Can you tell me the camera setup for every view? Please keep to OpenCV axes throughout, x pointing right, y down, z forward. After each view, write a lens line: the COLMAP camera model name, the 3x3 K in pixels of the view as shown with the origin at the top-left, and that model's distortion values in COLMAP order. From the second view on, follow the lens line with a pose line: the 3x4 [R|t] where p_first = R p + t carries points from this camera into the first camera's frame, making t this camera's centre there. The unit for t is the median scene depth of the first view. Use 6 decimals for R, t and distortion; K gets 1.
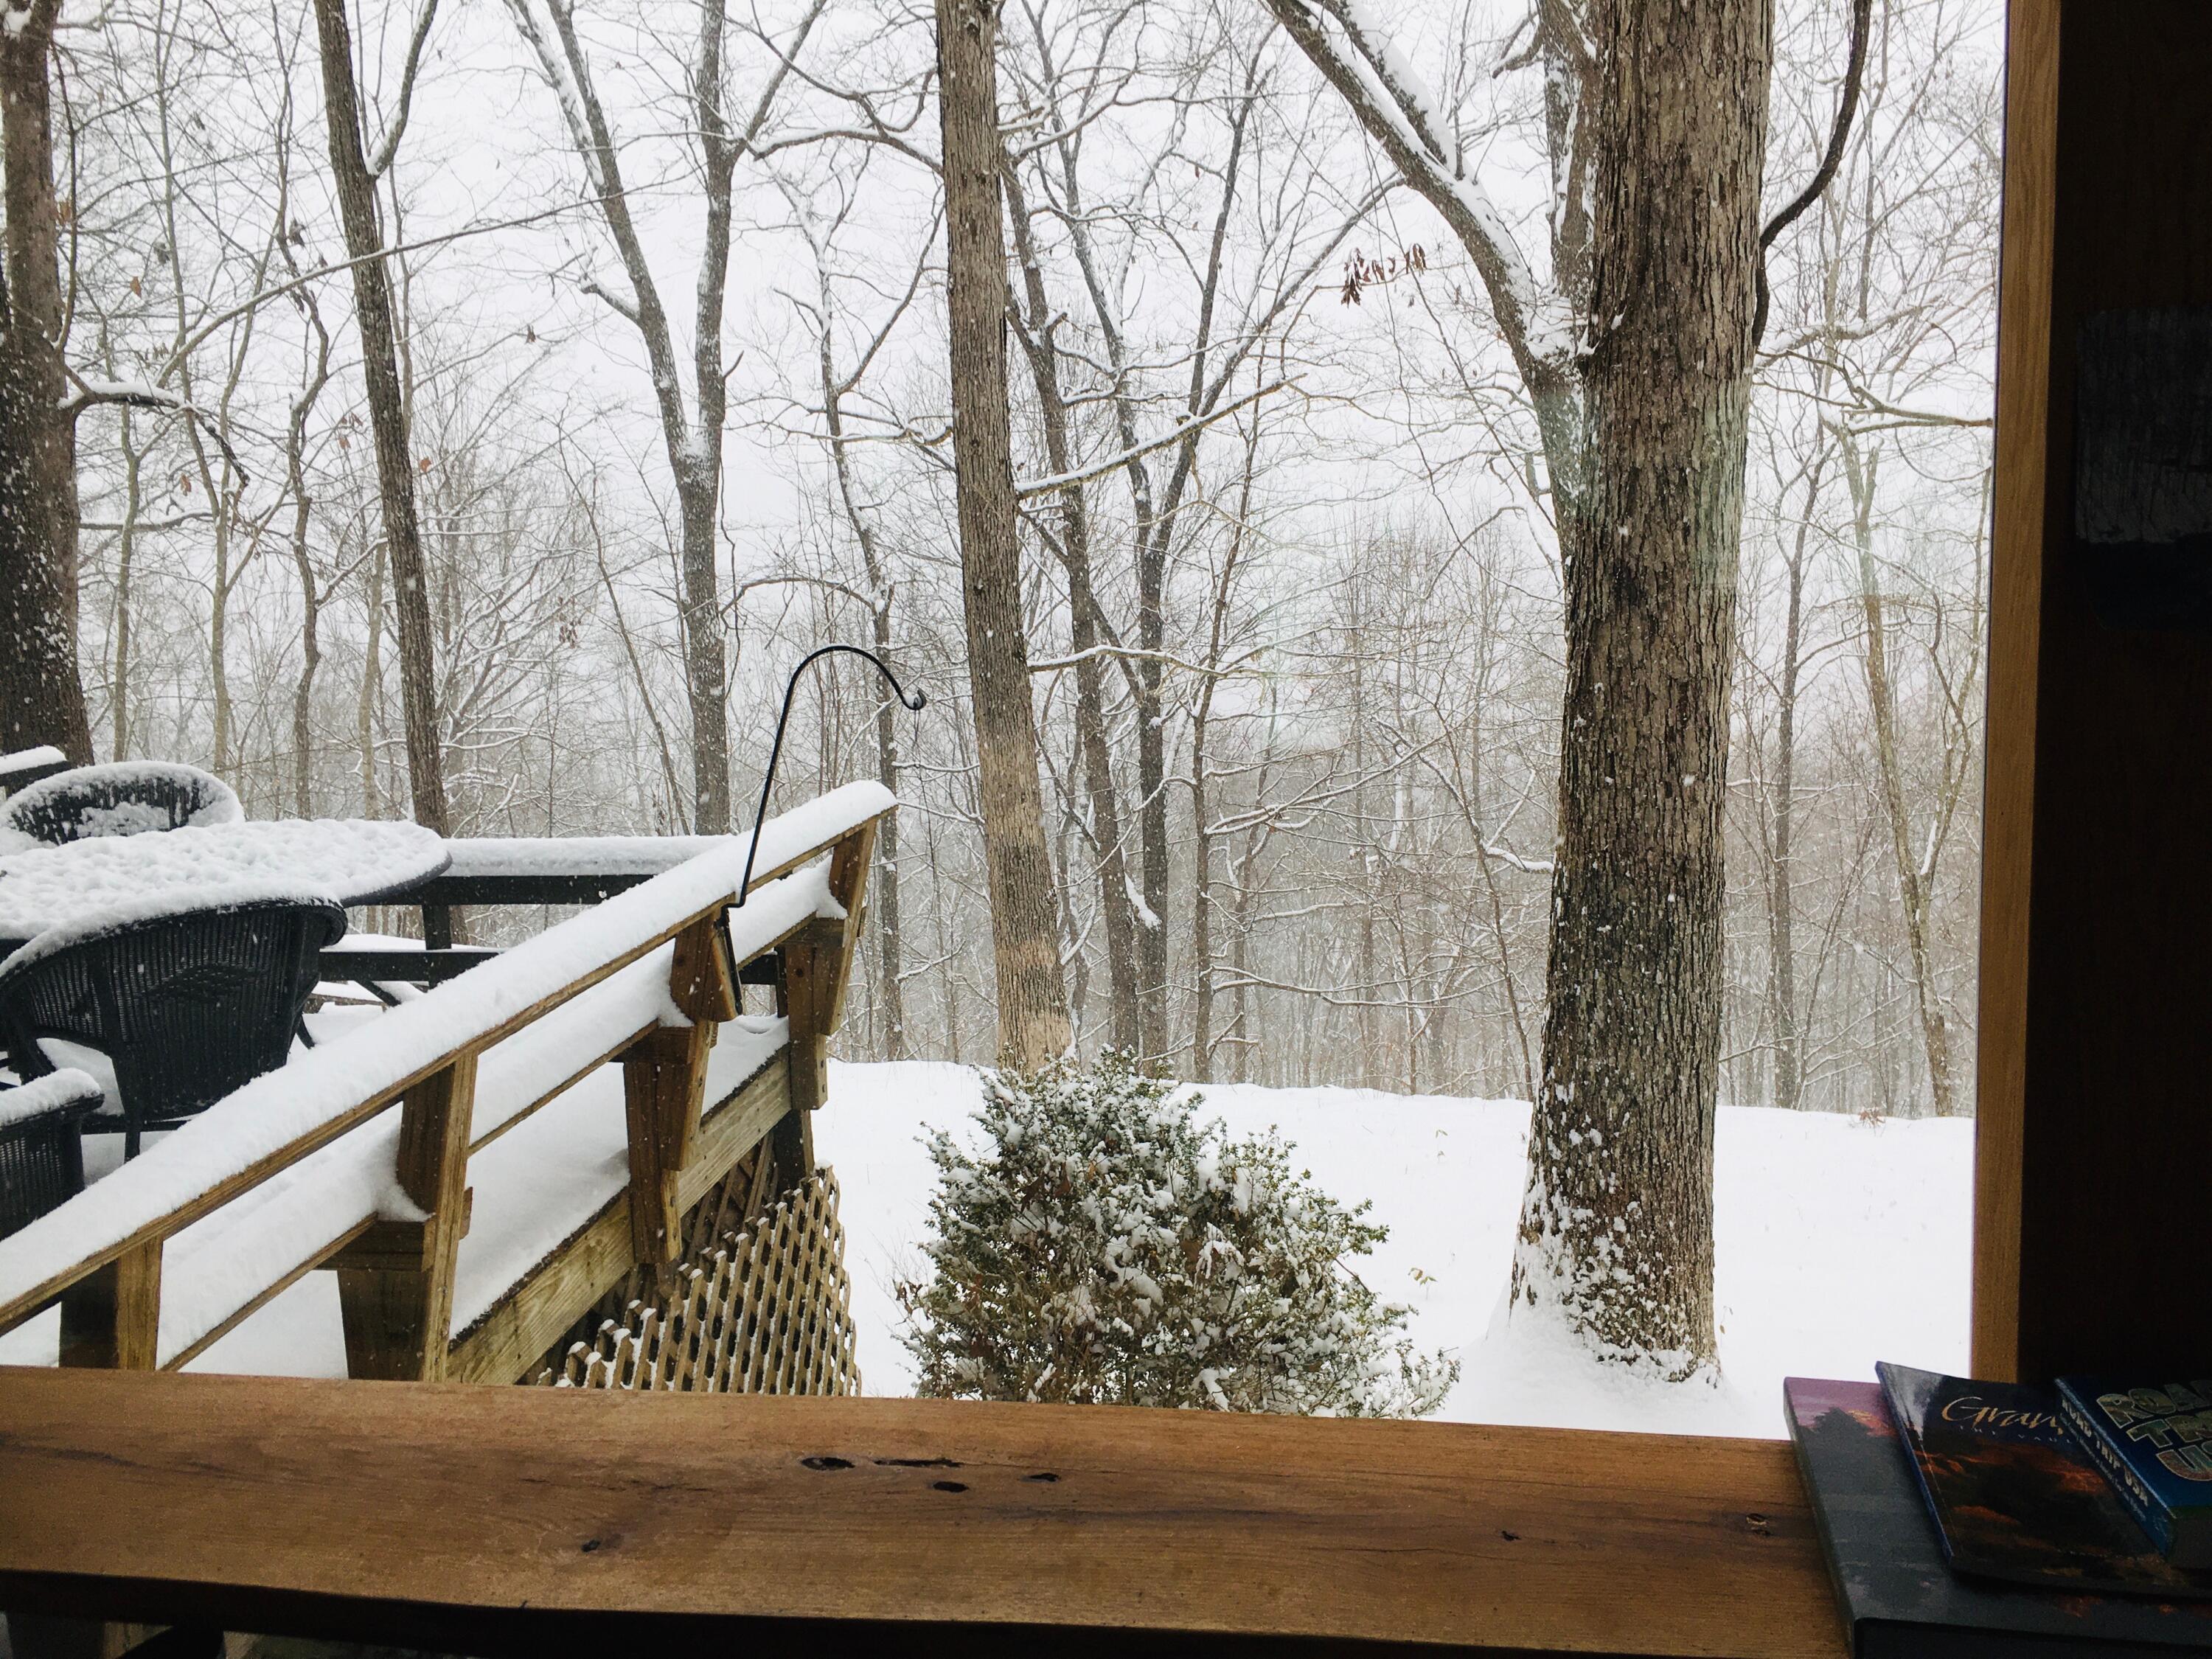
lens RADIAL K [[1880.0, 0, 1106.0], [0, 1880.0, 829.5], [0, 0, 1]] dist [0.011835, 0.011194]
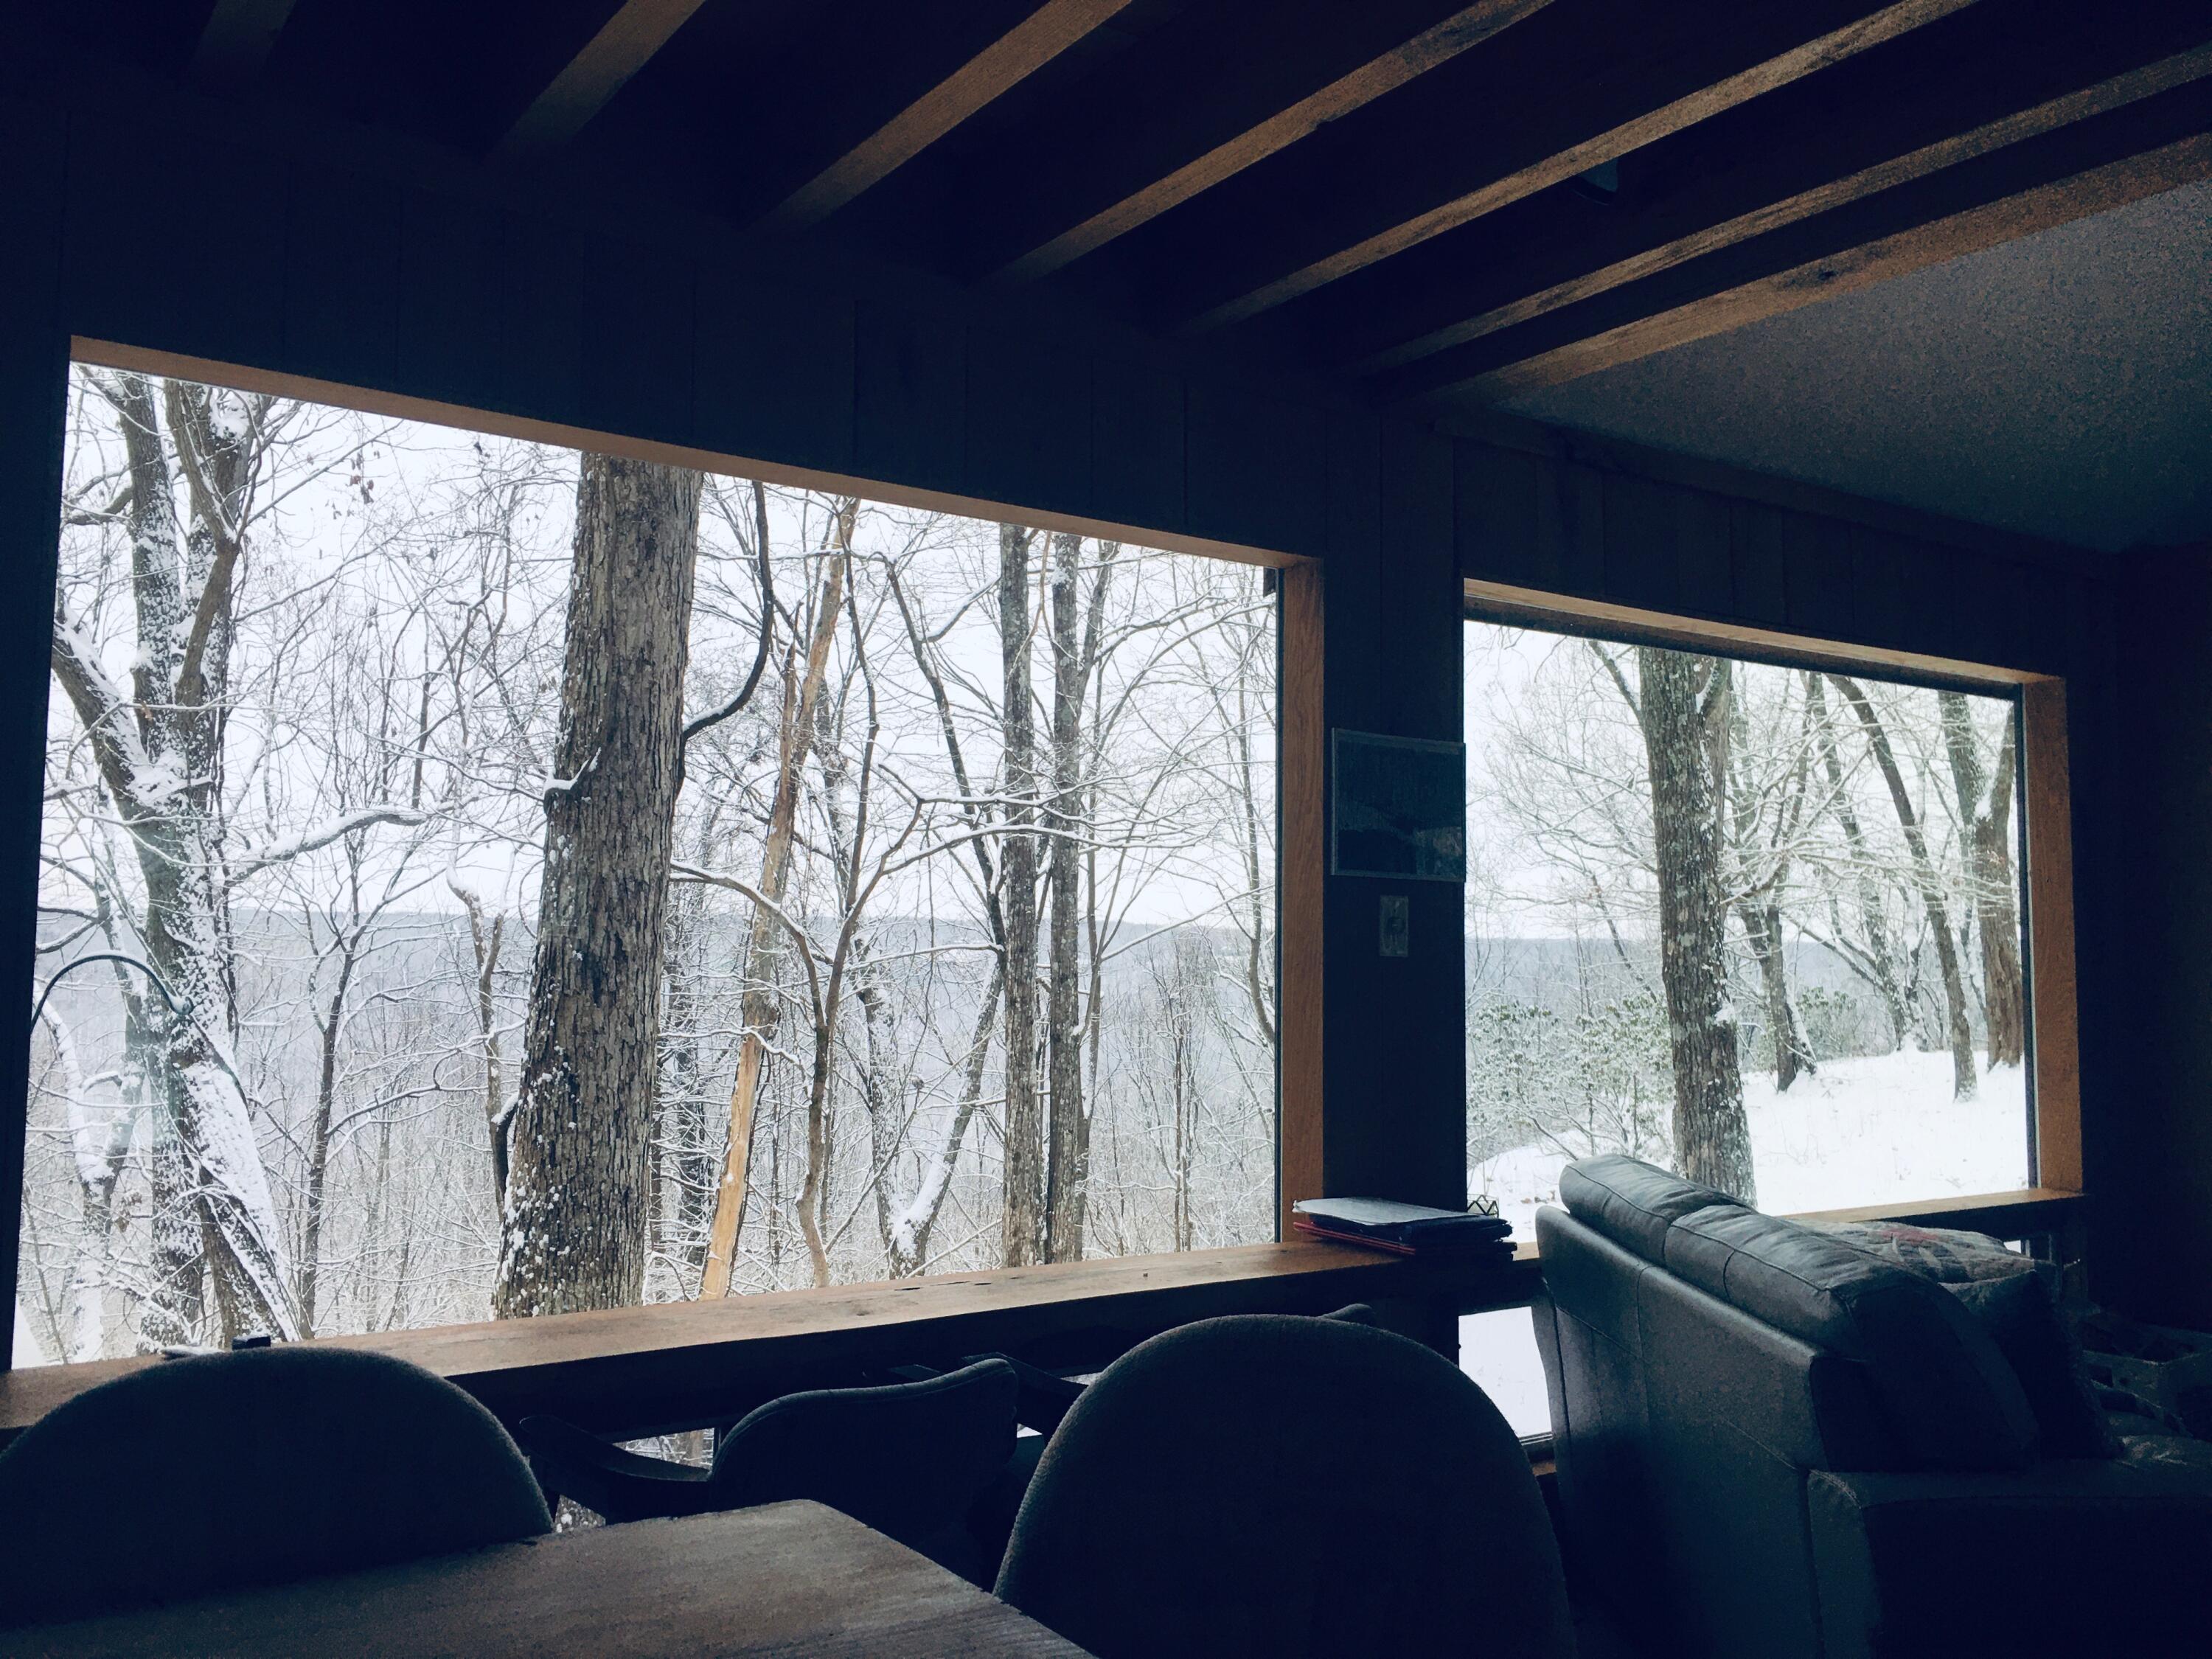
lens RADIAL K [[1857.2, 0, 1113.4], [0, 1857.2, 795.8], [0, 0, 1]] dist [0.135443, -0.195579]
pose [[0.704136, 0.112542, 0.701090, -0.109685], [0.082895, 0.967580, -0.238575, 0.026047], [-0.705210, 0.226106, 0.671979, -0.037012]]
